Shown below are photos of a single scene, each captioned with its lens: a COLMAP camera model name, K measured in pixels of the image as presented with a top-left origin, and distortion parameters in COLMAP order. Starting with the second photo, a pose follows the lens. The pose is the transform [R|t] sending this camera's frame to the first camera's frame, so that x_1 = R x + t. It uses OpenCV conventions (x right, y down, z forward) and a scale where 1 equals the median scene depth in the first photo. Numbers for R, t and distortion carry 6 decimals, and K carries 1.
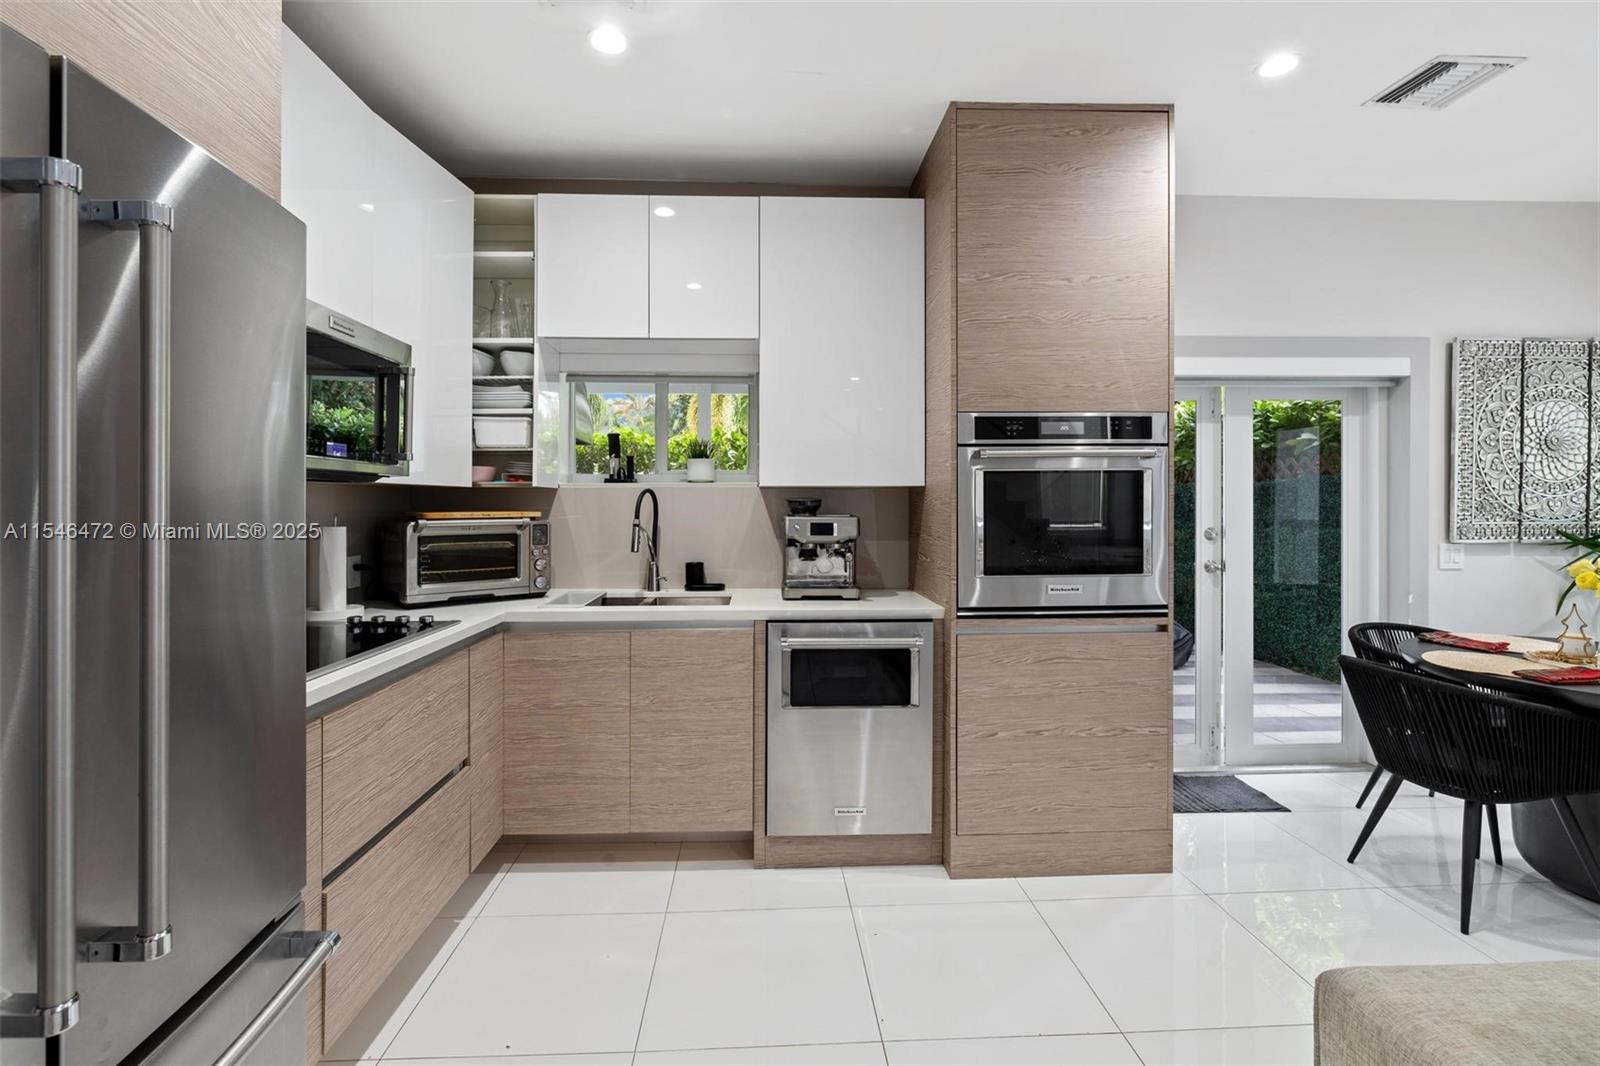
lens RADIAL K [[737.2, 0, 795.6], [0, 737.2, 506.7], [0, 0, 1]] dist [0.001590, 0.000473]
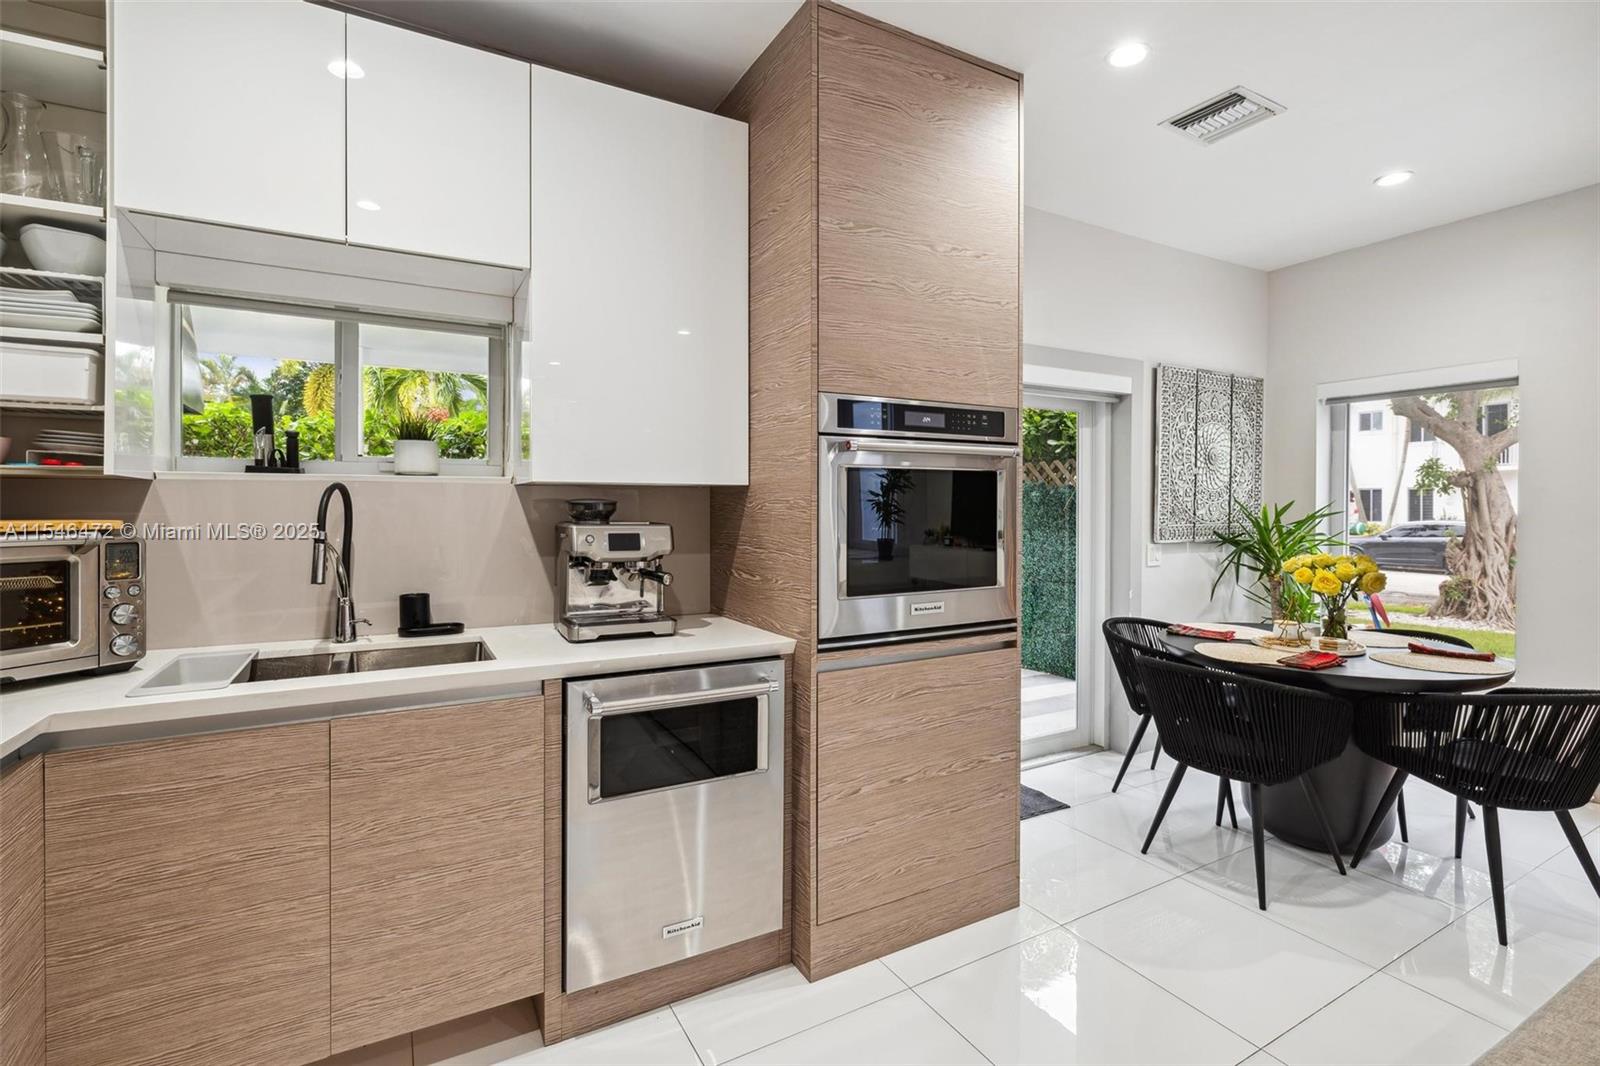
lens RADIAL K [[738.6, 0, 800.9], [0, 738.6, 516.2], [0, 0, 1]] dist [-0.002357, 0.000413]
pose [[0.895834, -0.002639, 0.444381, -0.134583], [-0.001030, 0.999967, 0.008016, -0.001360], [-0.444388, -0.007638, 0.895802, 0.271502]]
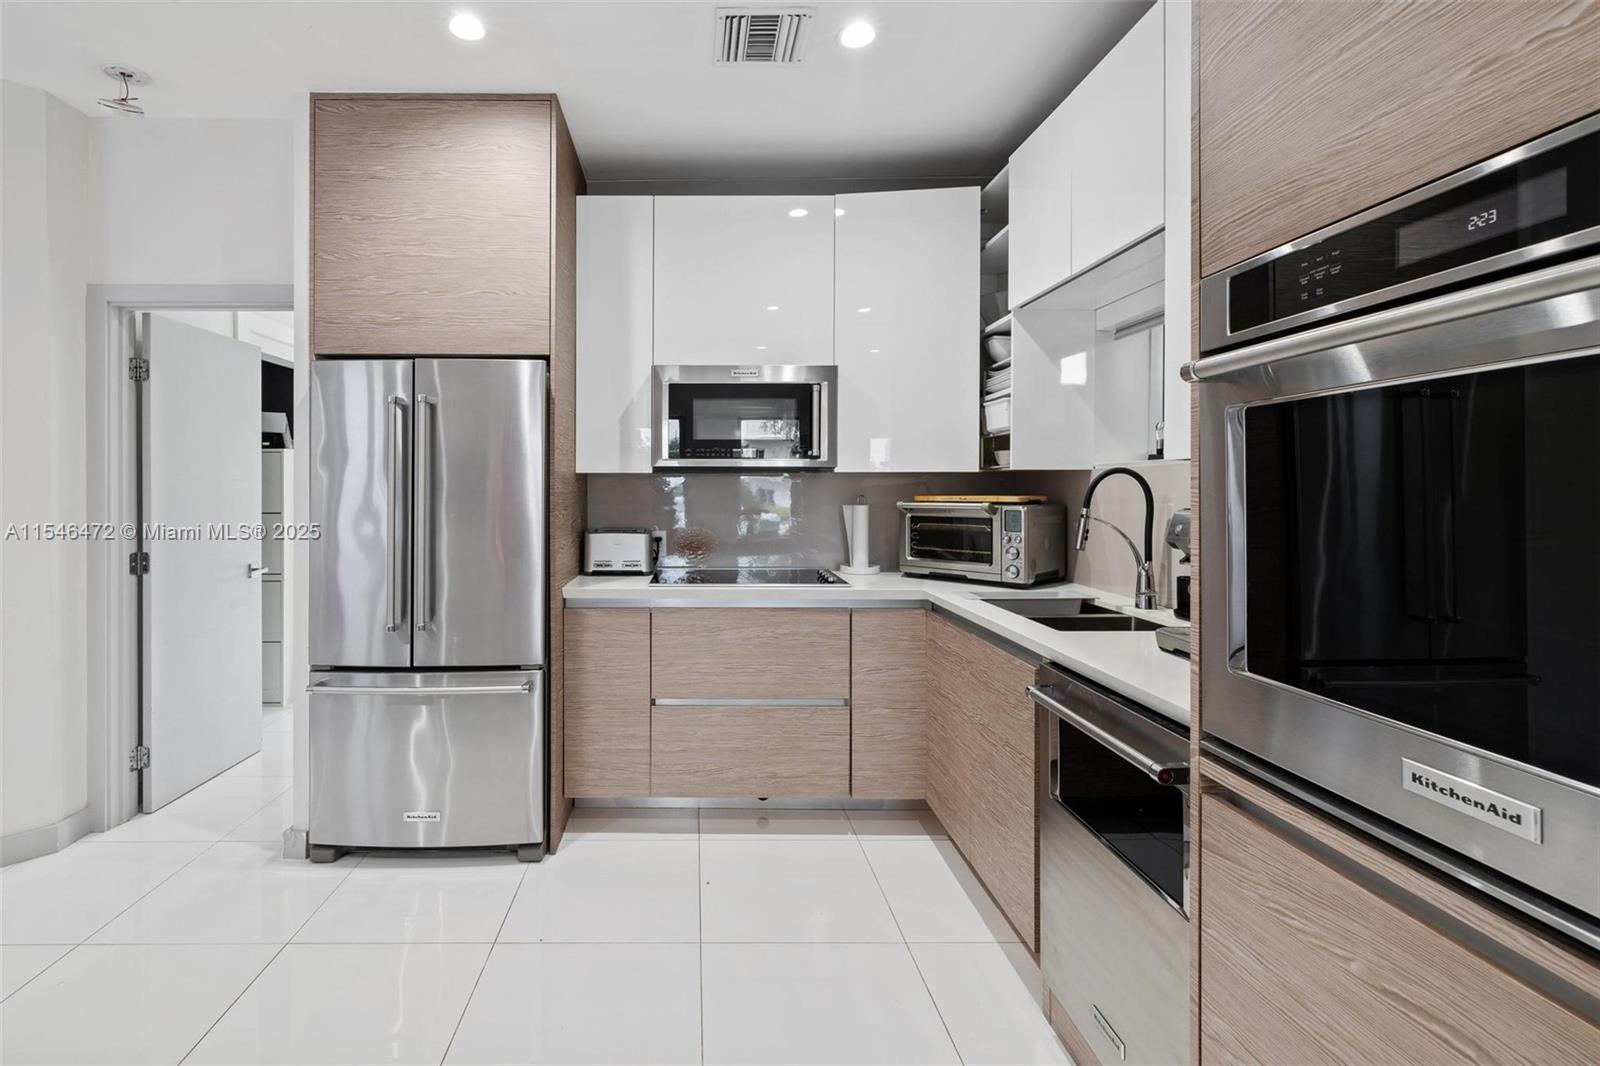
lens RADIAL K [[718.3, 0, 698.0], [0, 718.3, 485.7], [0, 0, 1]] dist [-0.000281, -0.000043]
pose [[-0.045345, -0.000838, -0.998971, 0.593672], [-0.000305, 1.000000, -0.000825, -0.005744], [0.998971, 0.000267, -0.045345, 0.656411]]
